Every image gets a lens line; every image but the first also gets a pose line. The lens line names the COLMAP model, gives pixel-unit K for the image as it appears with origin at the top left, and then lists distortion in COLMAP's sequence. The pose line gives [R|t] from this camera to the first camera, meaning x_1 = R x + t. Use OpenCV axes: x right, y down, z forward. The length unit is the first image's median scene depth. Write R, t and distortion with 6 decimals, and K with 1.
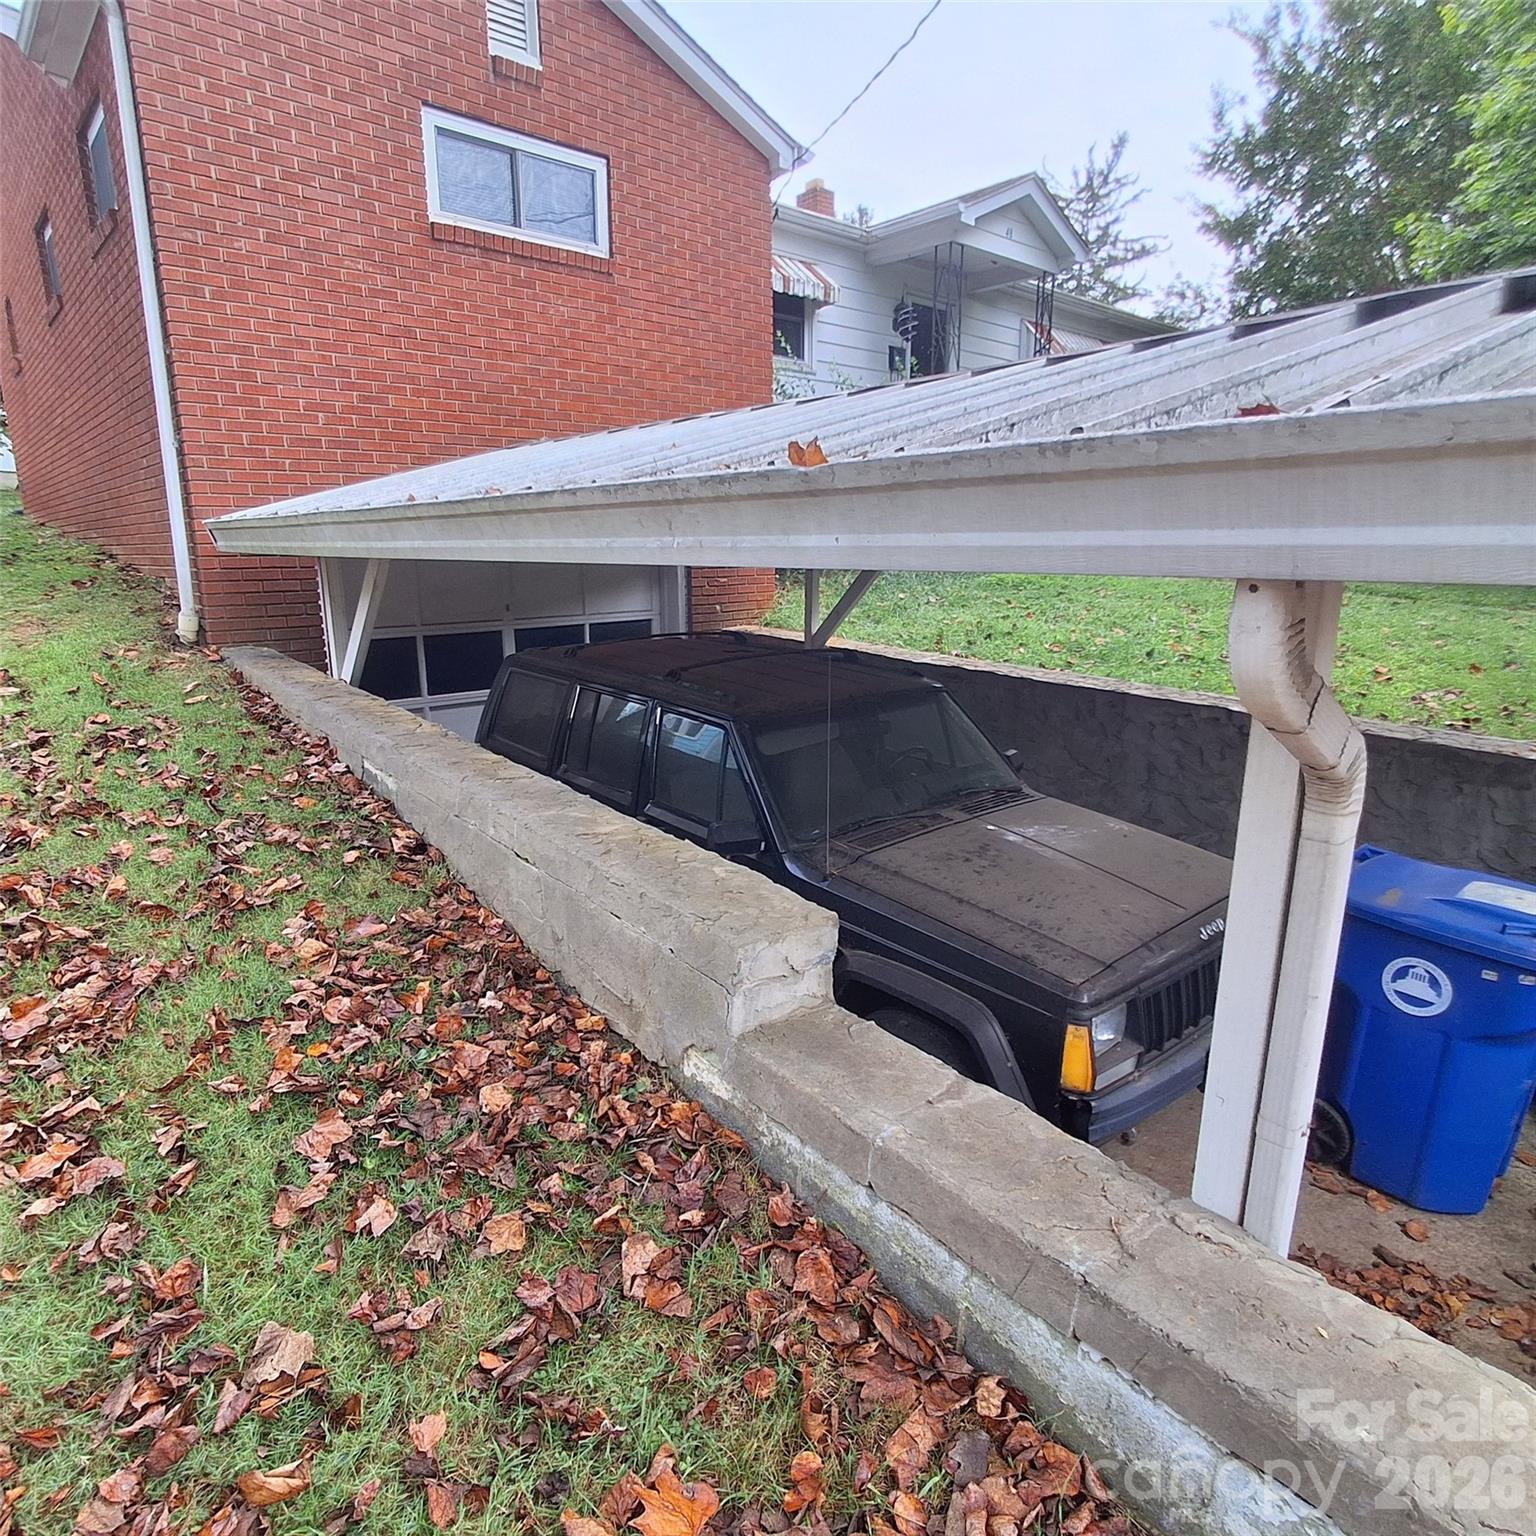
lens RADIAL K [[948.2, 0, 773.7], [0, 948.2, 760.5], [0, 0, 1]] dist [-0.023631, 0.016445]
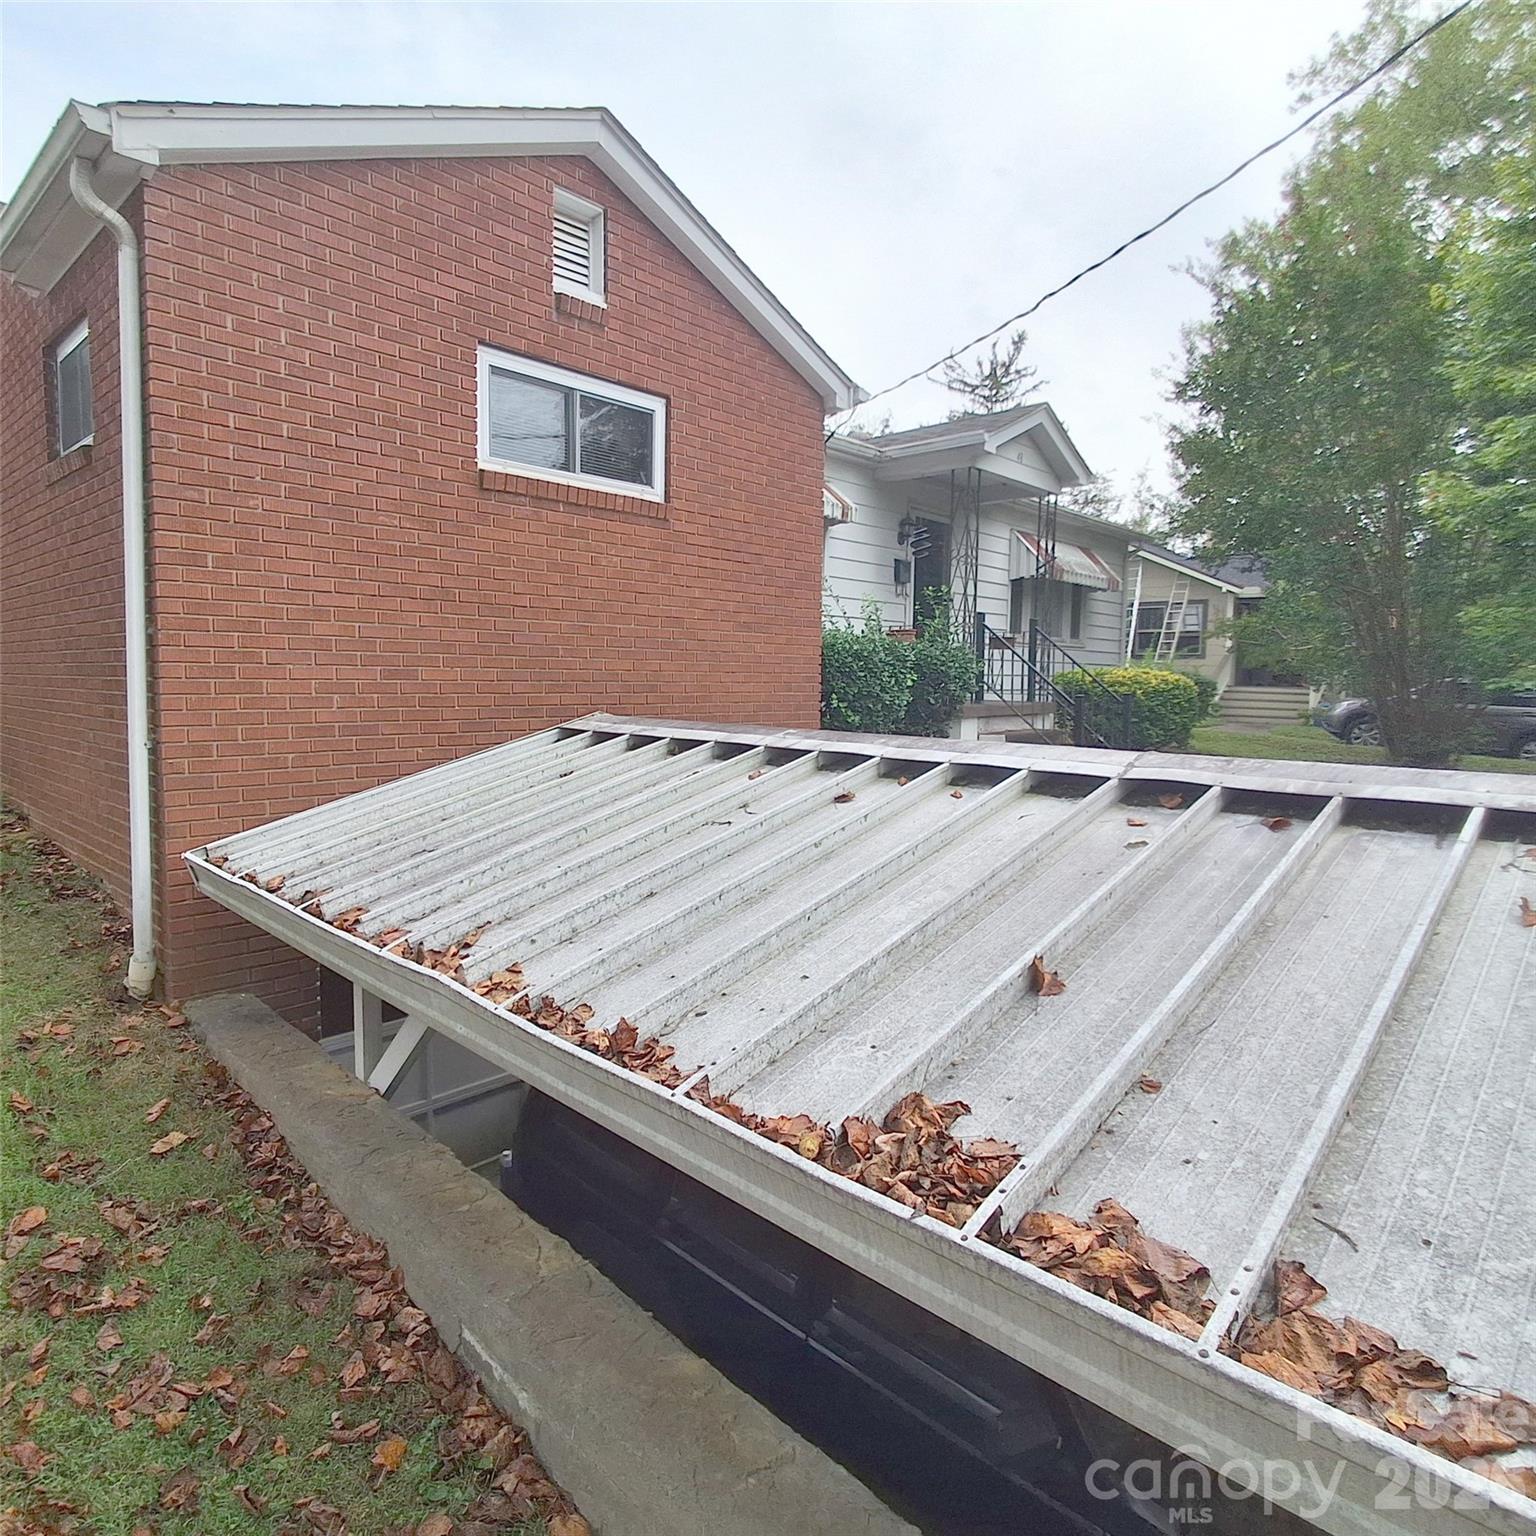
lens RADIAL K [[948.2, 0, 773.7], [0, 948.2, 760.5], [0, 0, 1]] dist [-0.023631, 0.016445]
pose [[0.994970, 0.011284, 0.099532, -0.171066], [0.002825, 0.990080, -0.140479, -0.180615], [-0.100129, 0.140053, 0.985068, 0.159931]]
